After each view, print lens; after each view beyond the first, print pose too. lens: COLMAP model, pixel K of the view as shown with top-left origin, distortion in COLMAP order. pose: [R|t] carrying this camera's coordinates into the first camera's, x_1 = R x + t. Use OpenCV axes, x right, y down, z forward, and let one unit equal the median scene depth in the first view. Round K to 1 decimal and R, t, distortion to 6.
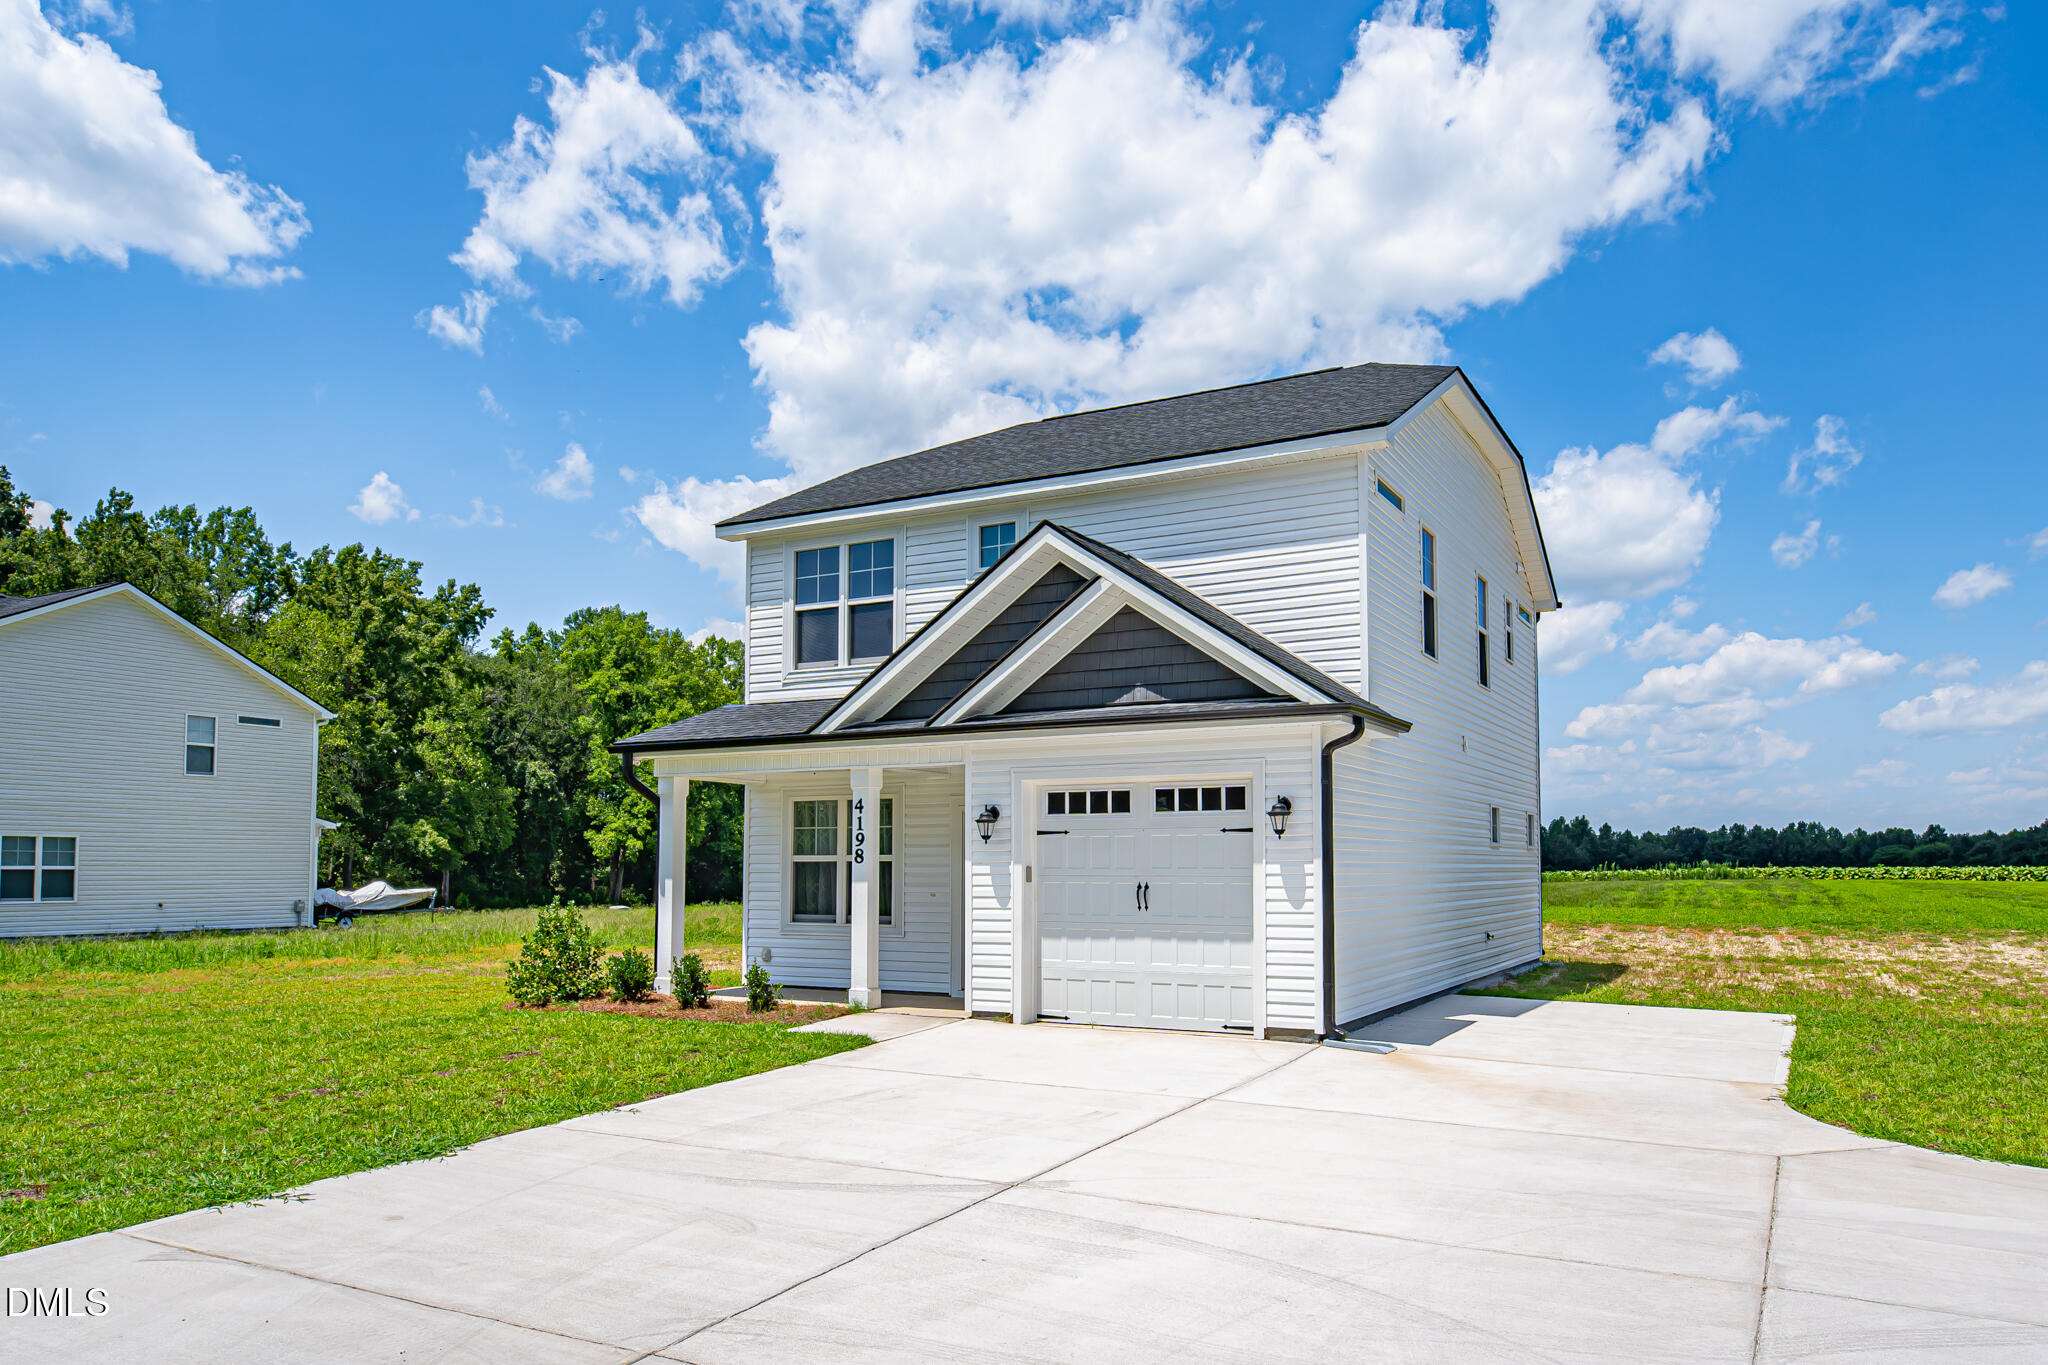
lens RADIAL K [[1364.0, 0, 1067.6], [0, 1364.0, 678.1], [0, 0, 1]] dist [0.001283, -0.000631]
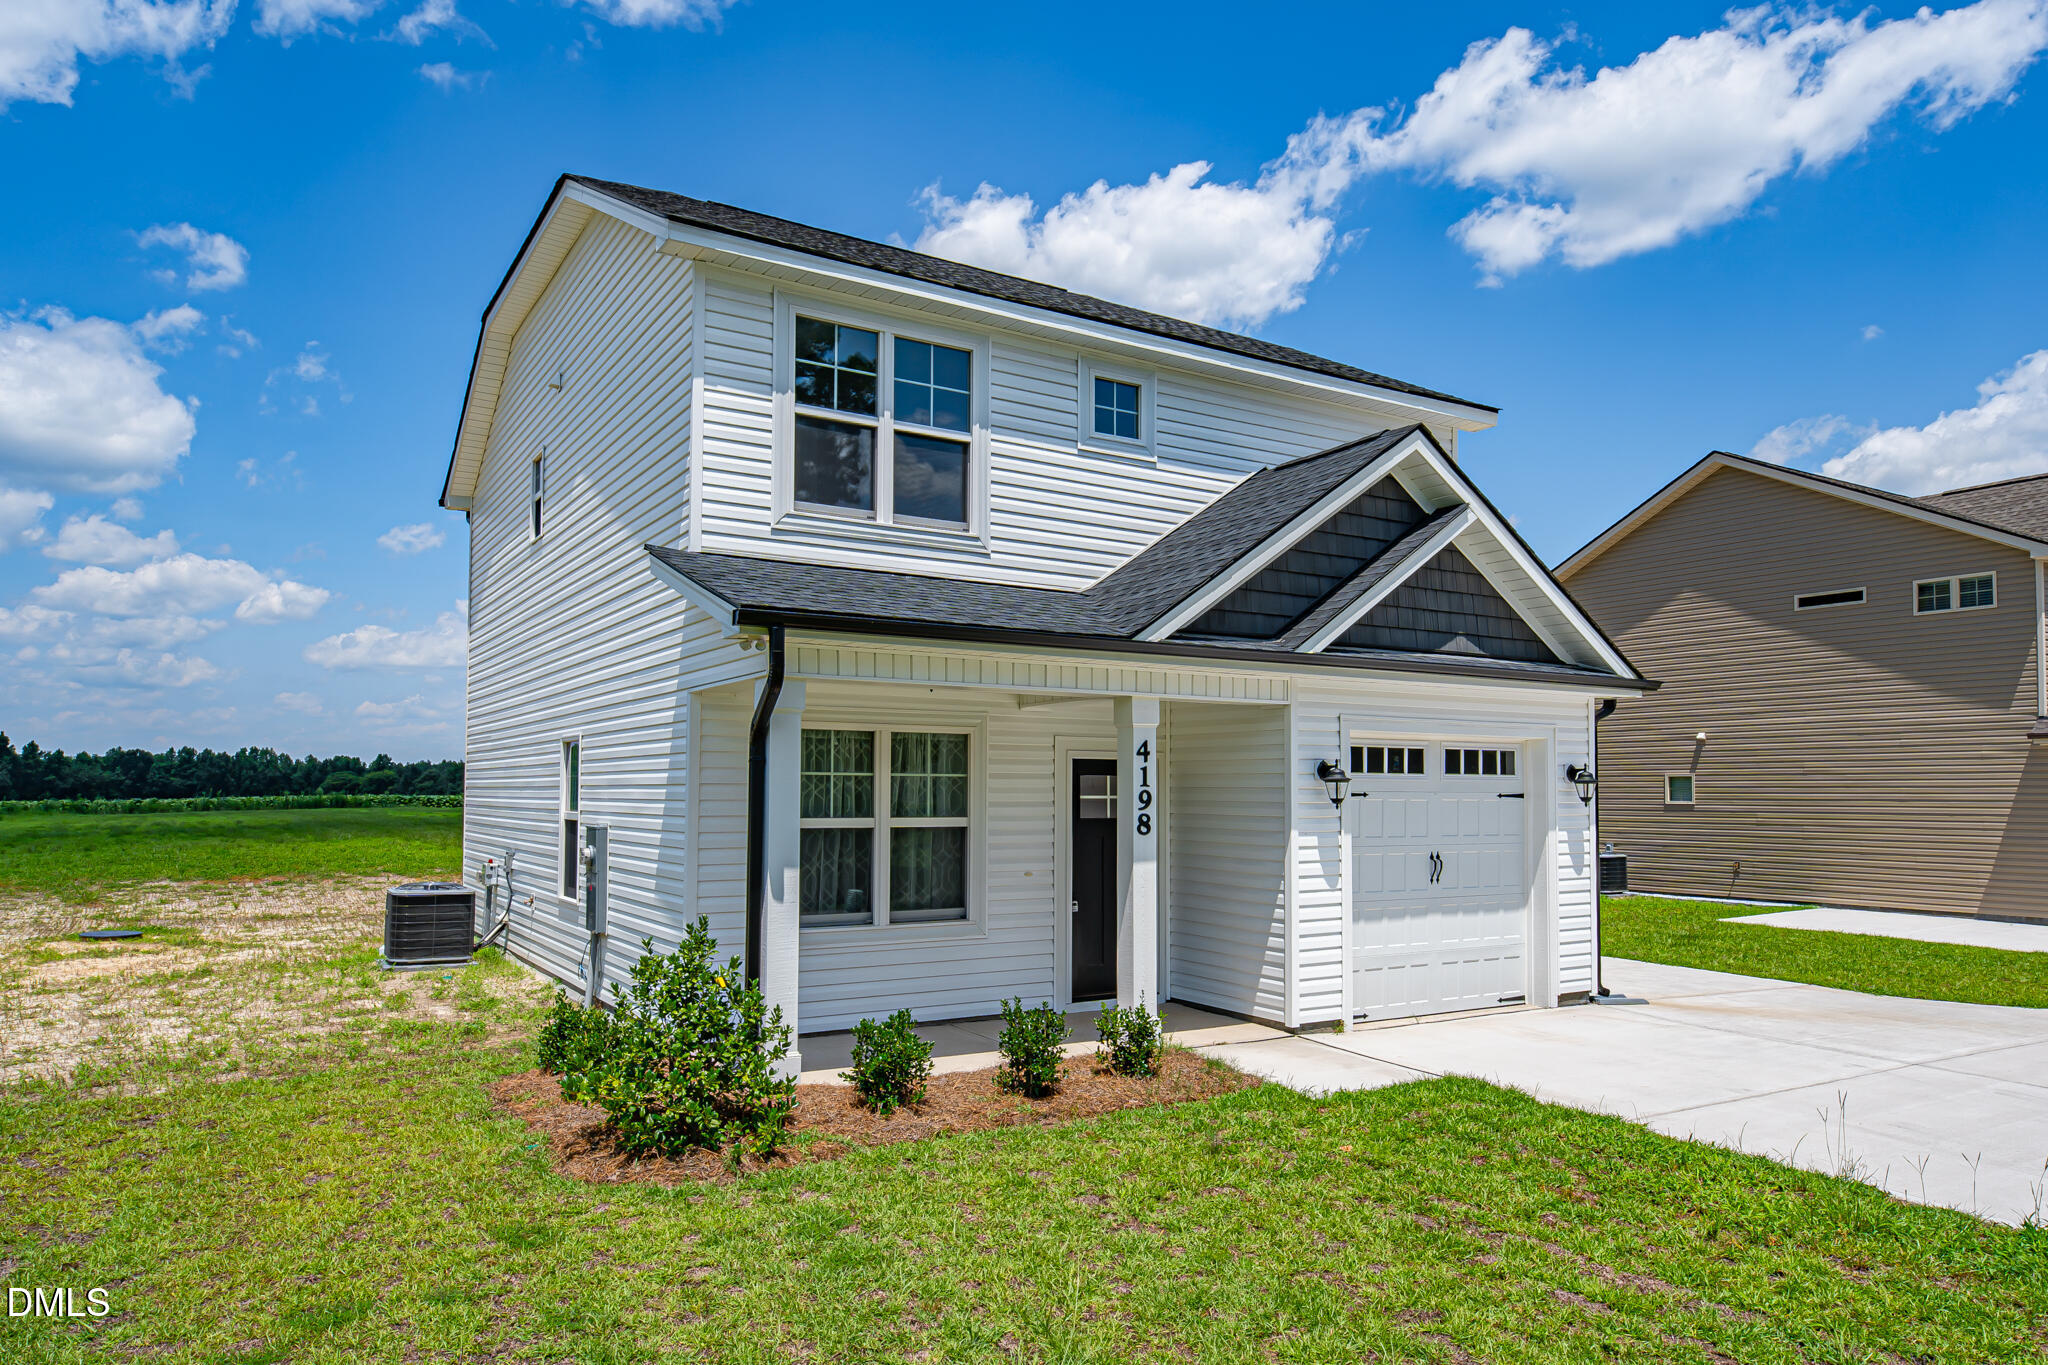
lens RADIAL K [[1335.7, 0, 1026.5], [0, 1335.7, 646.1], [0, 0, 1]] dist [0.004445, -0.001085]
pose [[0.507512, 0.098626, 0.855981, -0.802263], [-0.123794, 0.991467, -0.040839, 0.080189], [-0.852705, -0.085238, 0.515391, 0.746530]]
